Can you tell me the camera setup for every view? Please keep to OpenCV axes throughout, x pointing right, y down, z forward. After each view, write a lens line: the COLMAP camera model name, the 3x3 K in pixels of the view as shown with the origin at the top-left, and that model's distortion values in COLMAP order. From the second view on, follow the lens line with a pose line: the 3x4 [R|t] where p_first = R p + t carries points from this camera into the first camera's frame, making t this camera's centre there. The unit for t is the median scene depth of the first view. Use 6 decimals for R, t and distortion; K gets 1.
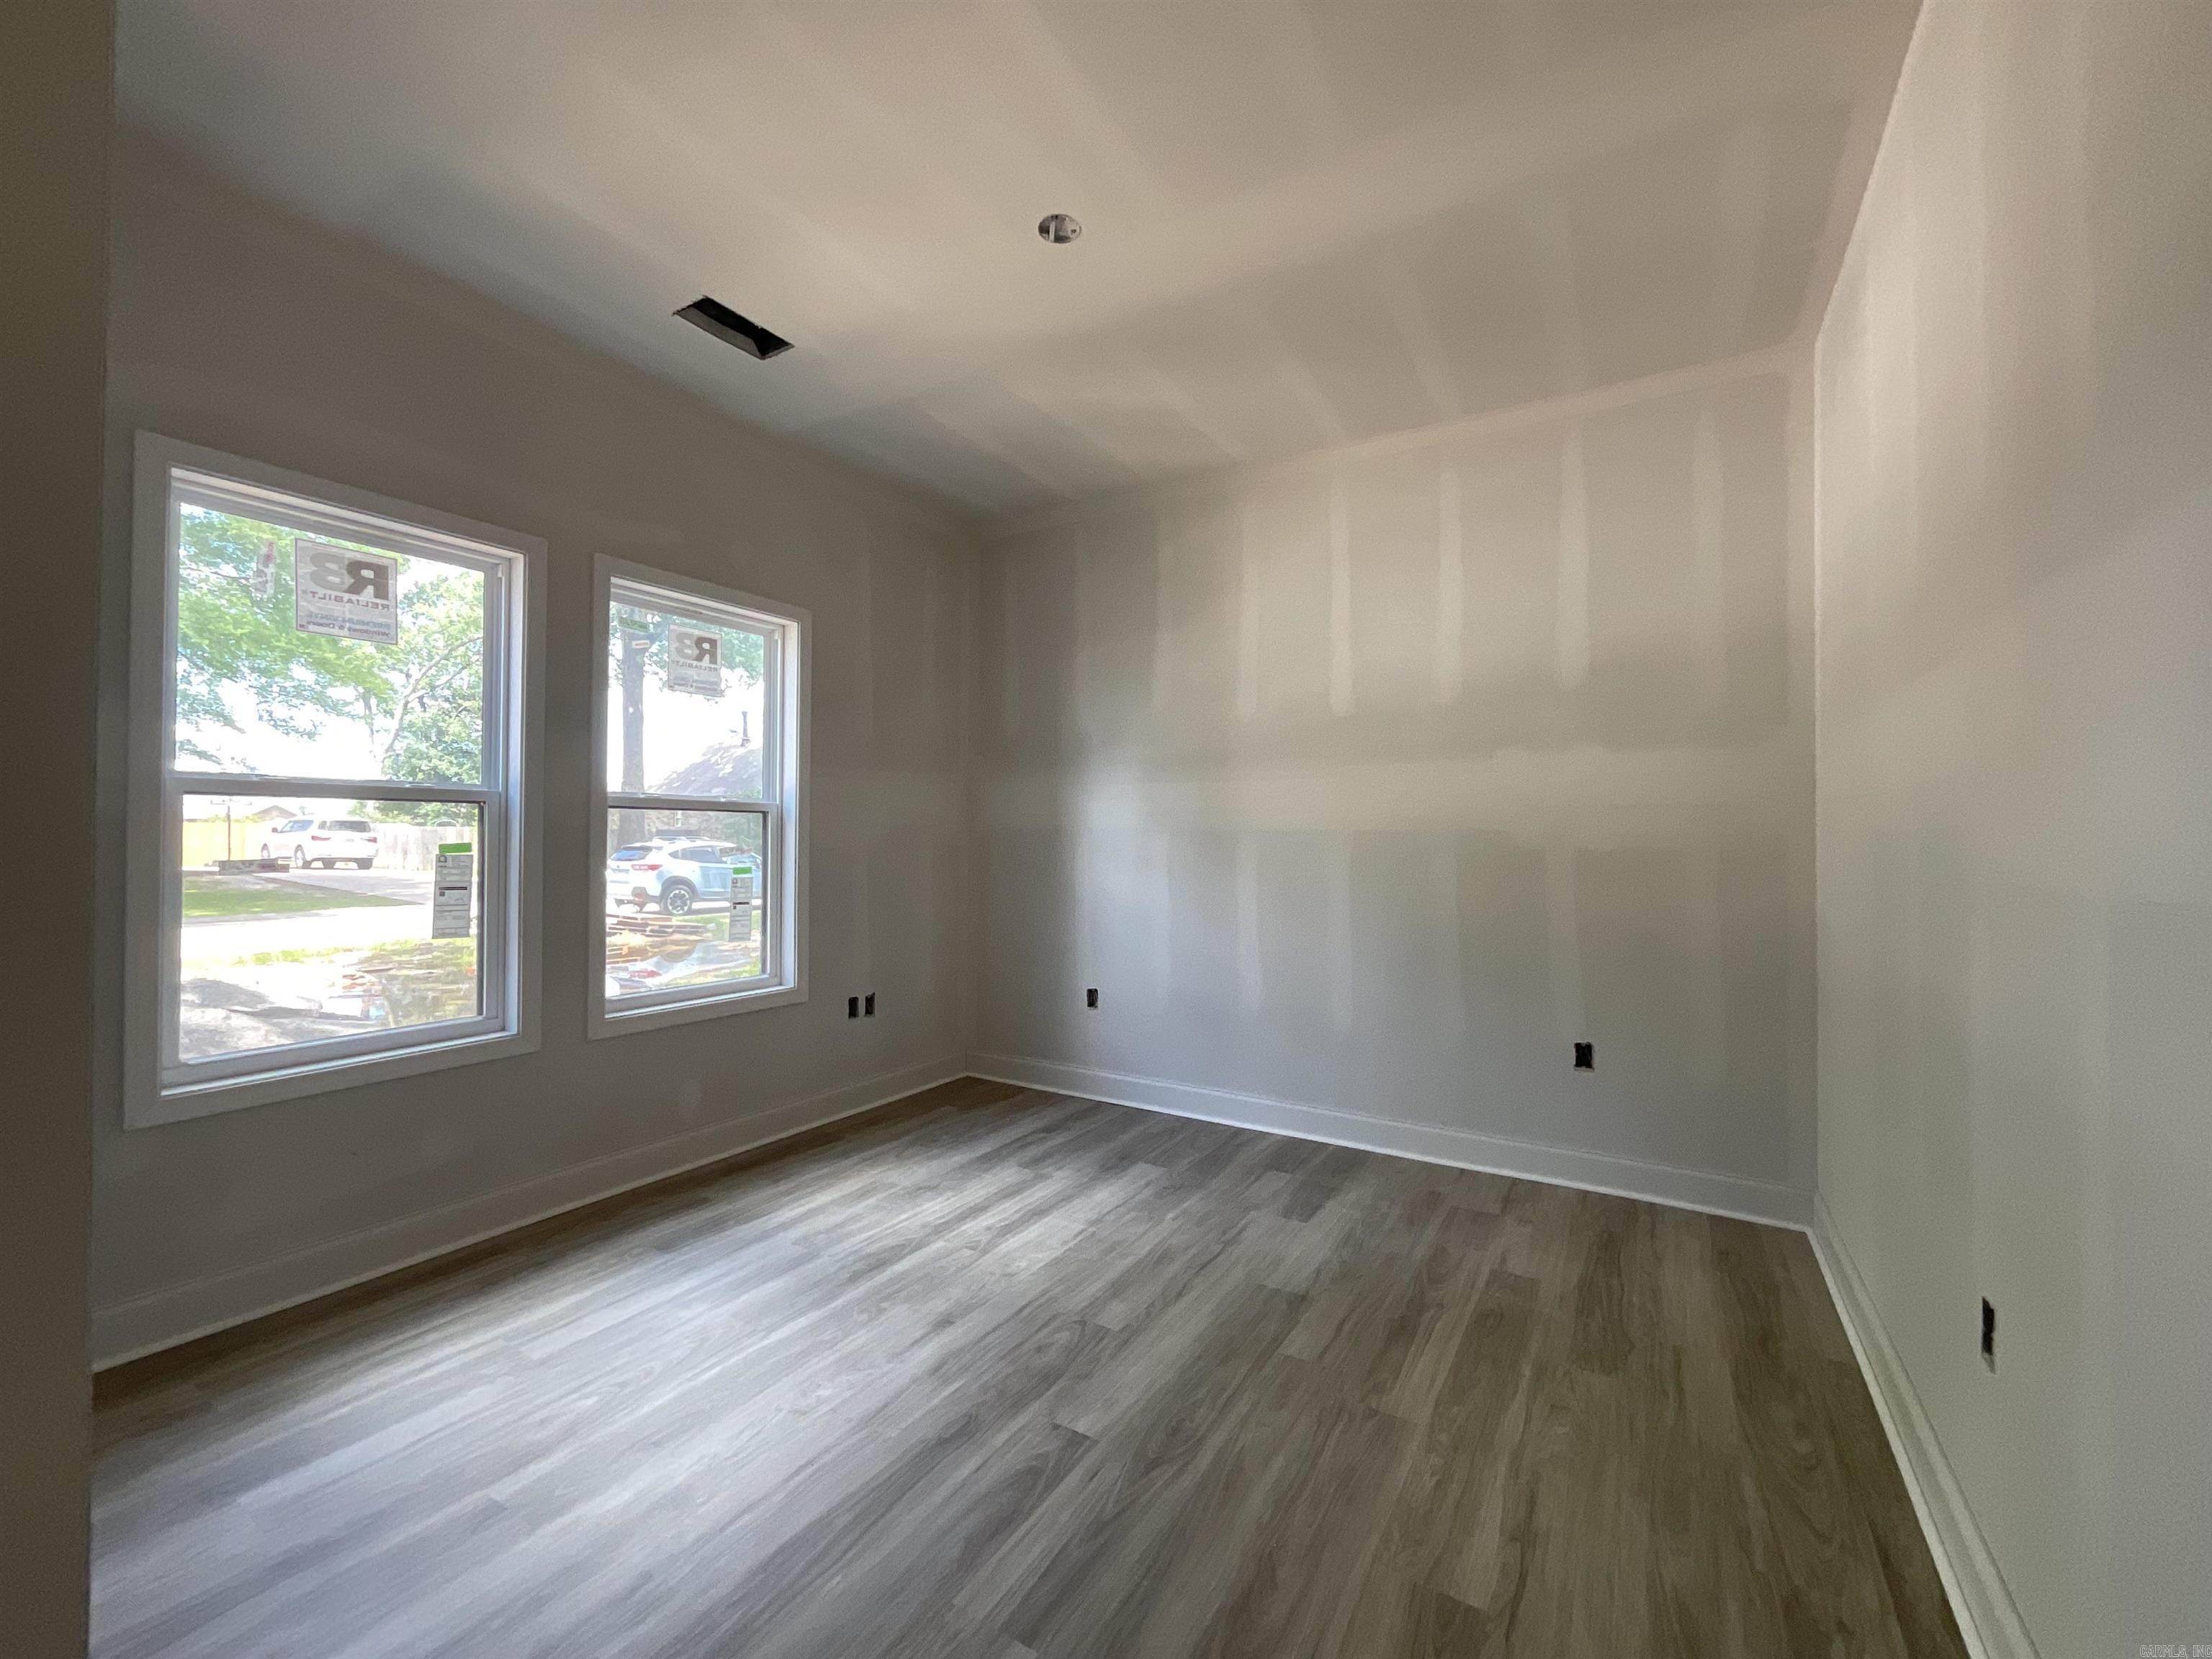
lens RADIAL K [[899.5, 0, 1106.0], [0, 899.5, 829.5], [0, 0, 1]] dist [-0.003487, 0.003607]
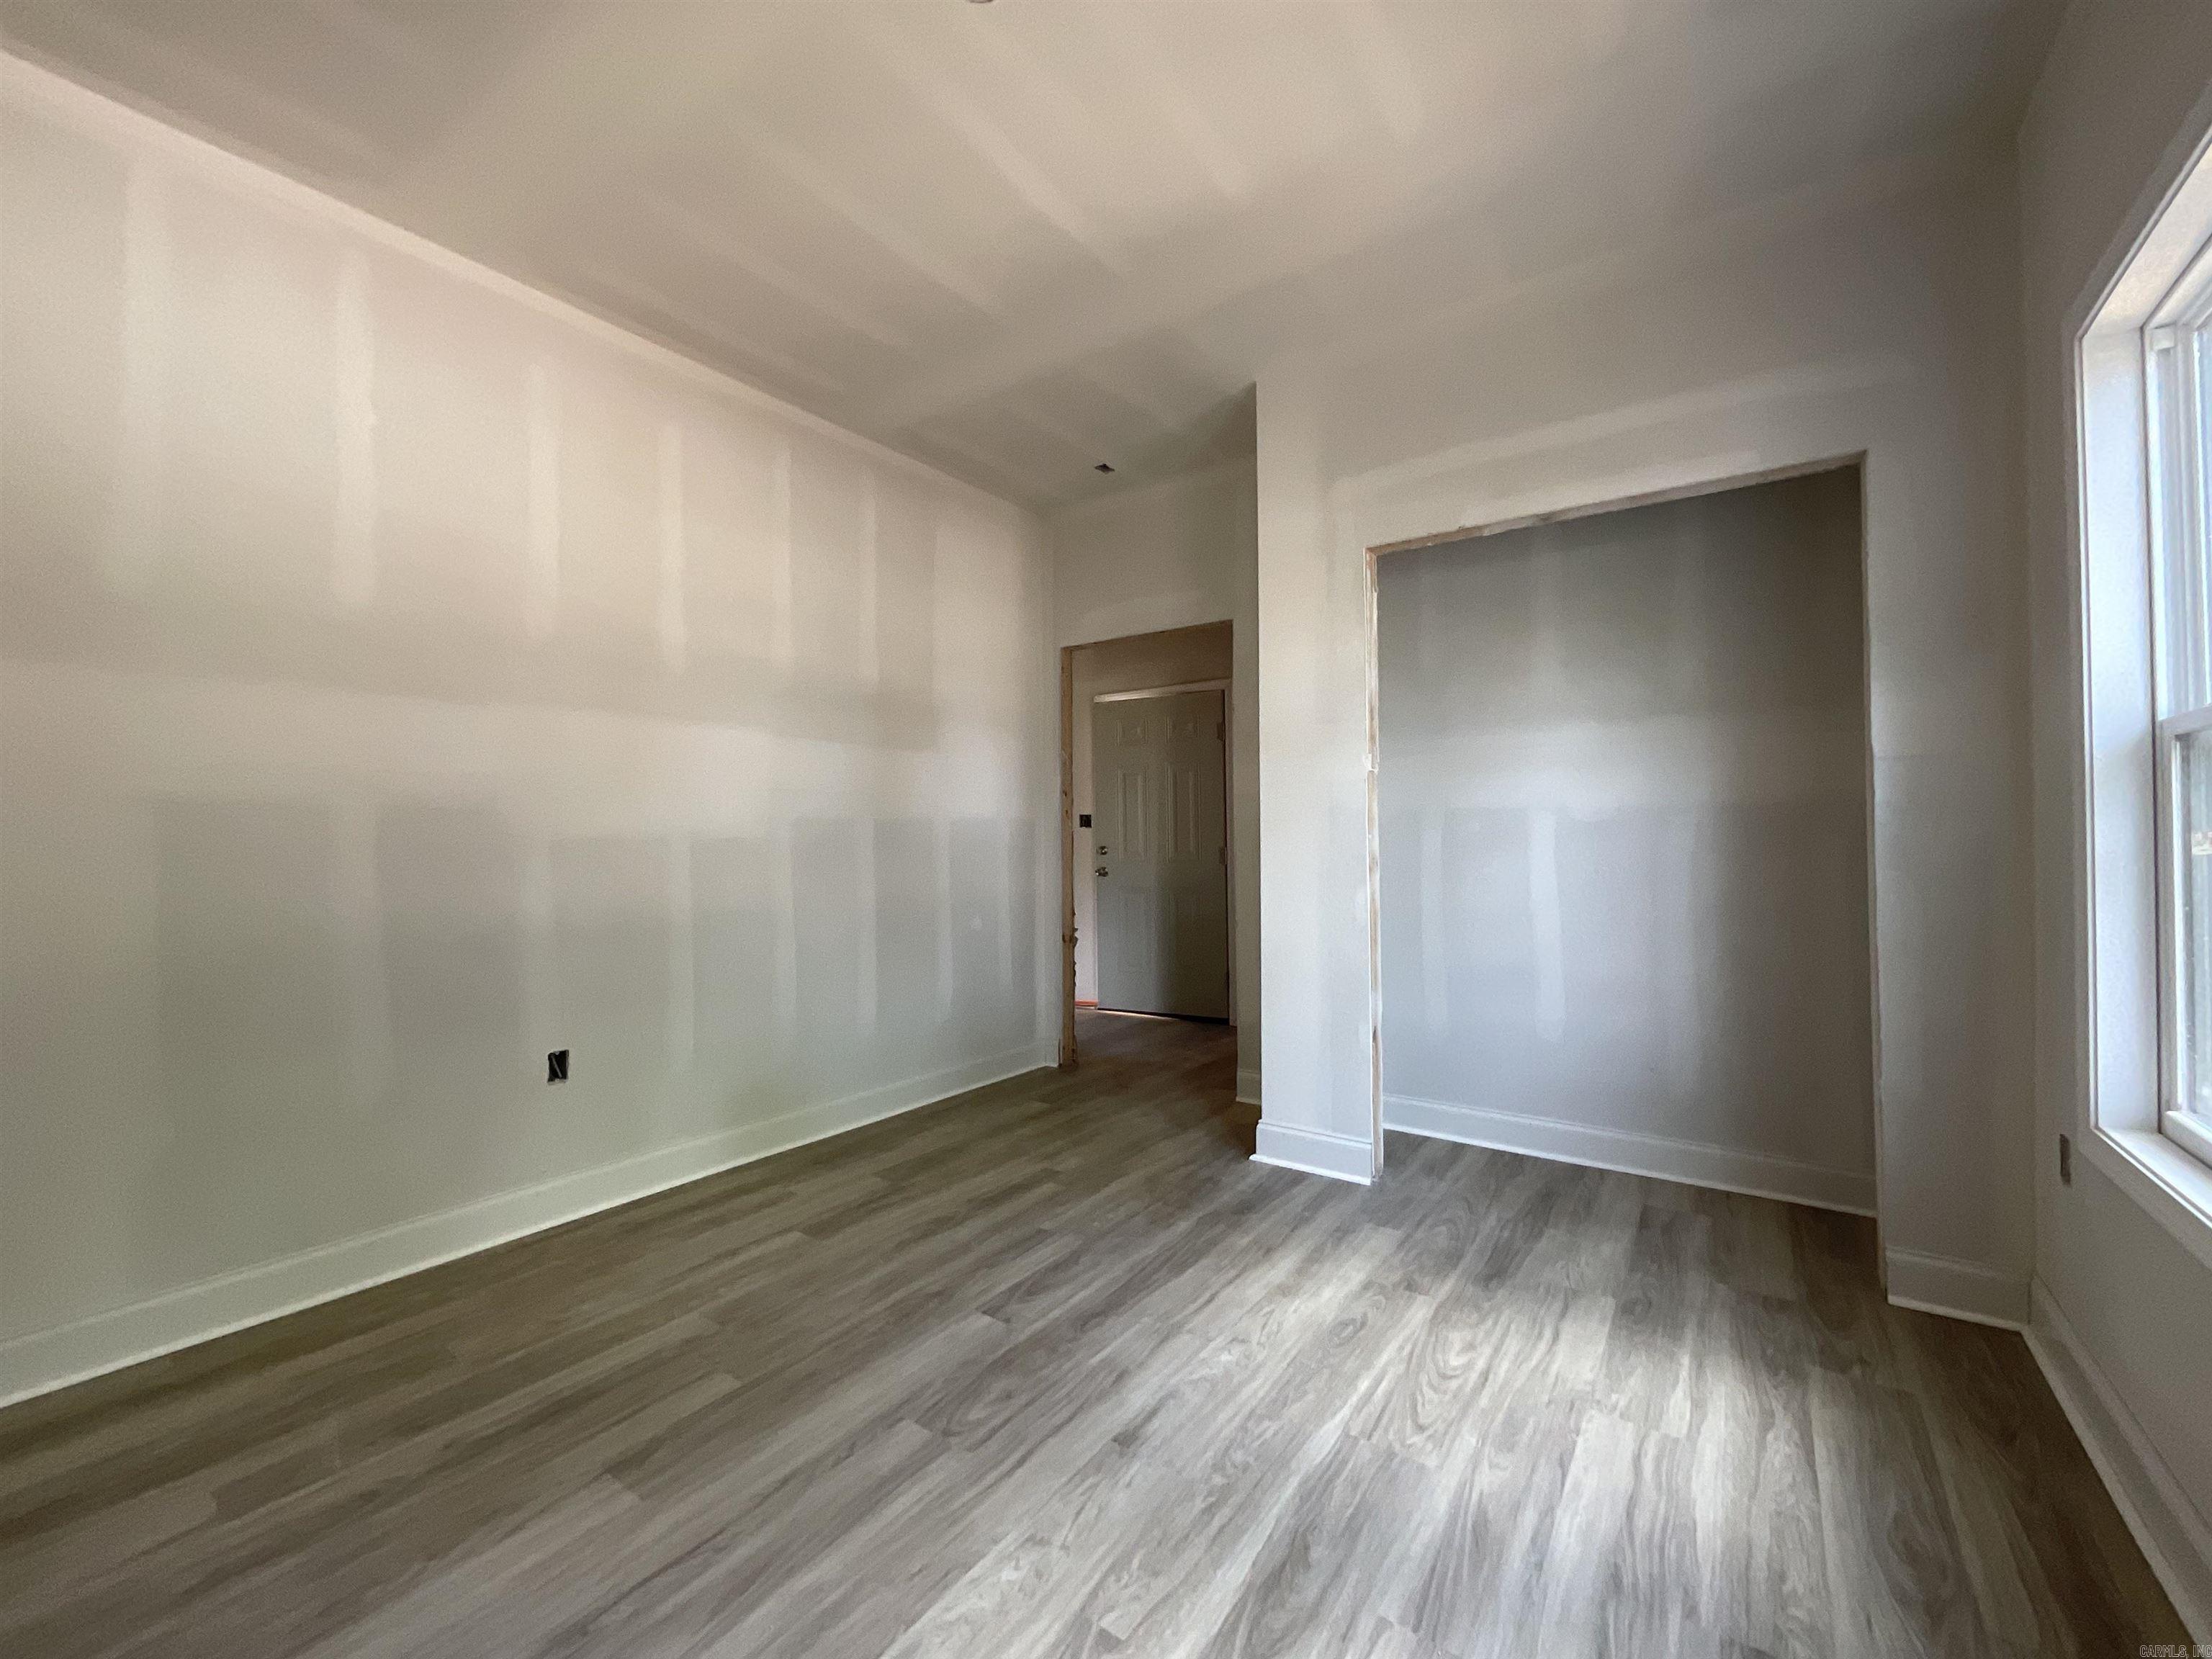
lens RADIAL K [[899.5, 0, 1106.0], [0, 899.5, 829.5], [0, 0, 1]] dist [-0.003487, 0.003607]
pose [[-0.997487, -0.000779, 0.070849, -0.231470], [-0.002682, 0.999638, -0.026772, 0.057163], [-0.070802, -0.026895, -0.997128, 1.893290]]
